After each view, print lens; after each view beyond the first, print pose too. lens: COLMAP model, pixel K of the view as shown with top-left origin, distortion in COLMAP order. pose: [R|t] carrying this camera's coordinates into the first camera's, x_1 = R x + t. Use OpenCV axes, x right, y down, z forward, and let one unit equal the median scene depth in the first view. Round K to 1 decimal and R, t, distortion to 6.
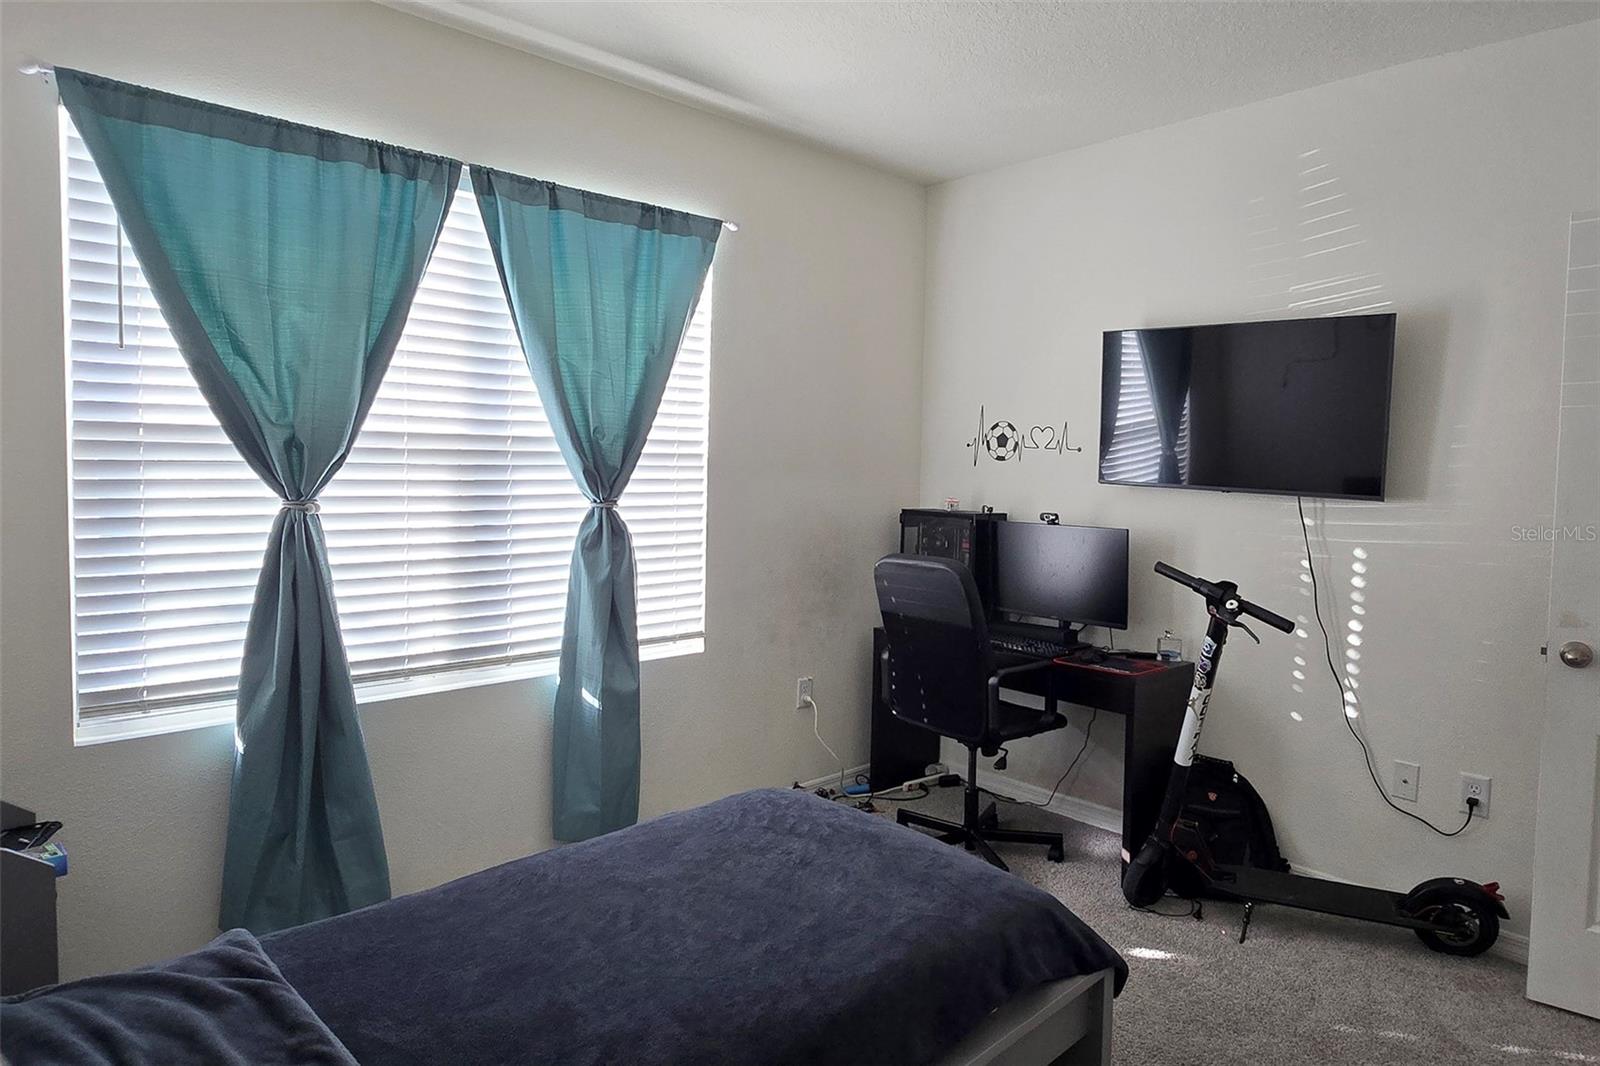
lens RADIAL K [[943.8, 0, 801.7], [0, 943.8, 518.5], [0, 0, 1]] dist [0.001902, -0.001232]
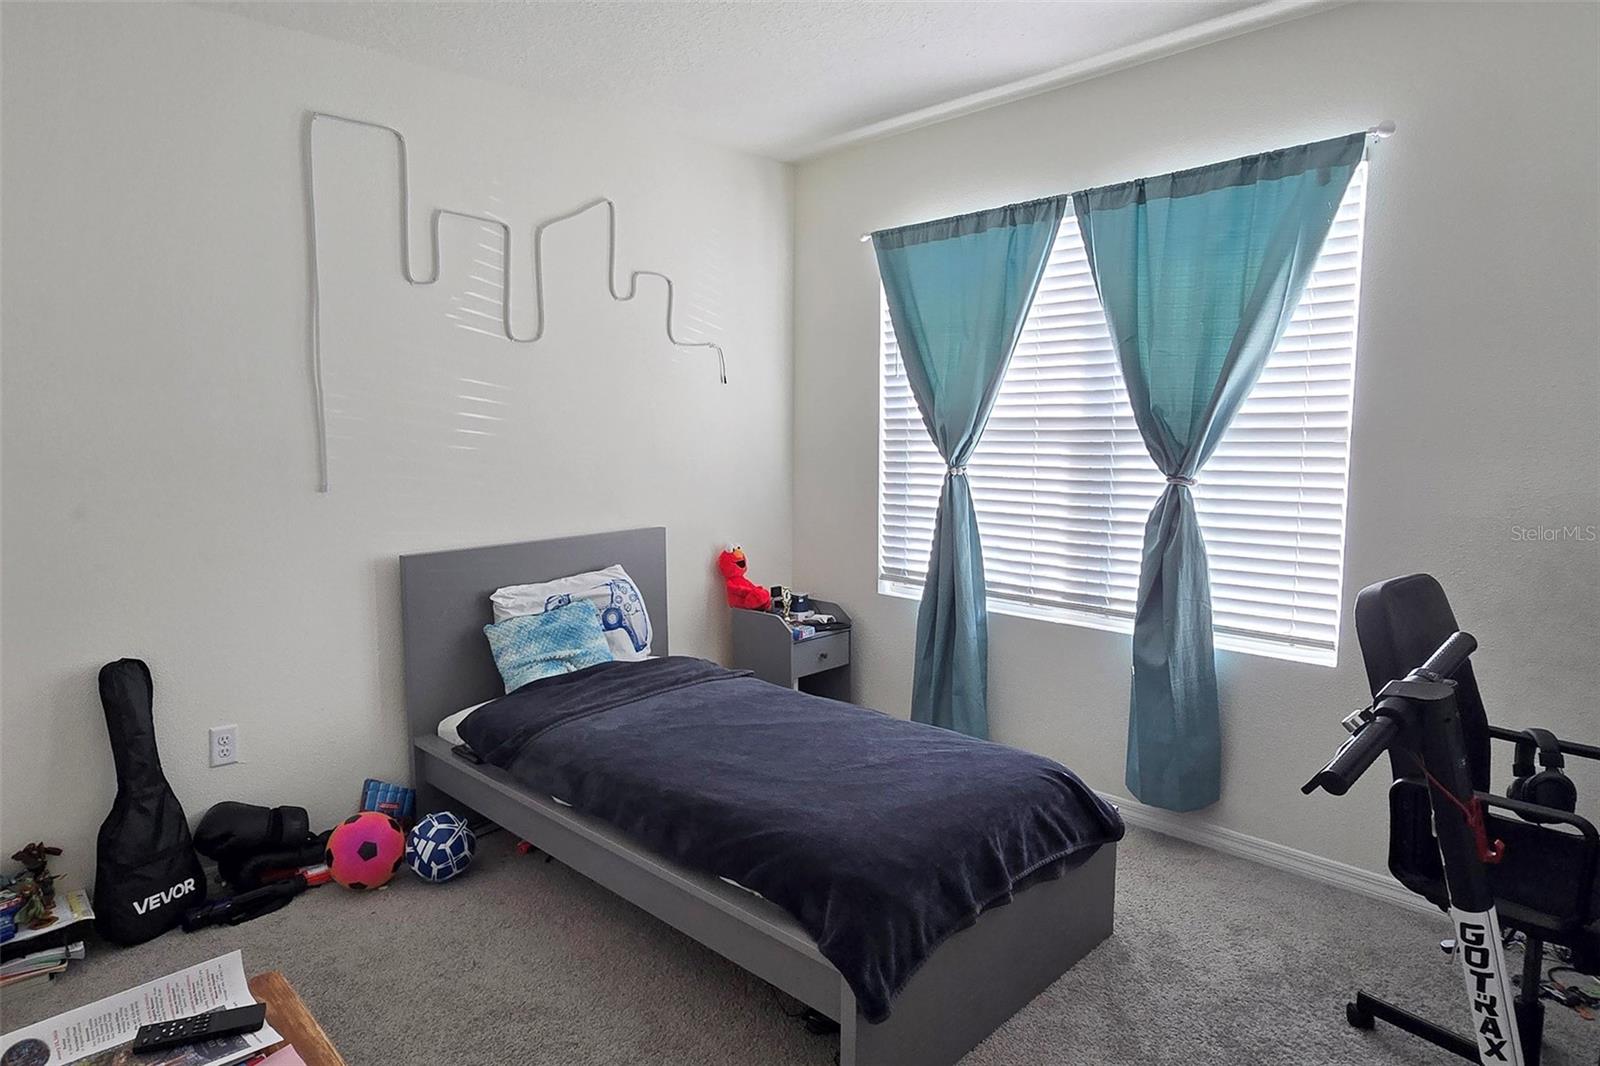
lens RADIAL K [[943.8, 0, 801.7], [0, 943.8, 518.5], [0, 0, 1]] dist [0.001902, -0.001232]
pose [[0.036818, 0.079259, -0.996174, 0.874478], [-0.055570, 0.995470, 0.077150, -0.033666], [0.997776, 0.052517, 0.041056, 0.624261]]
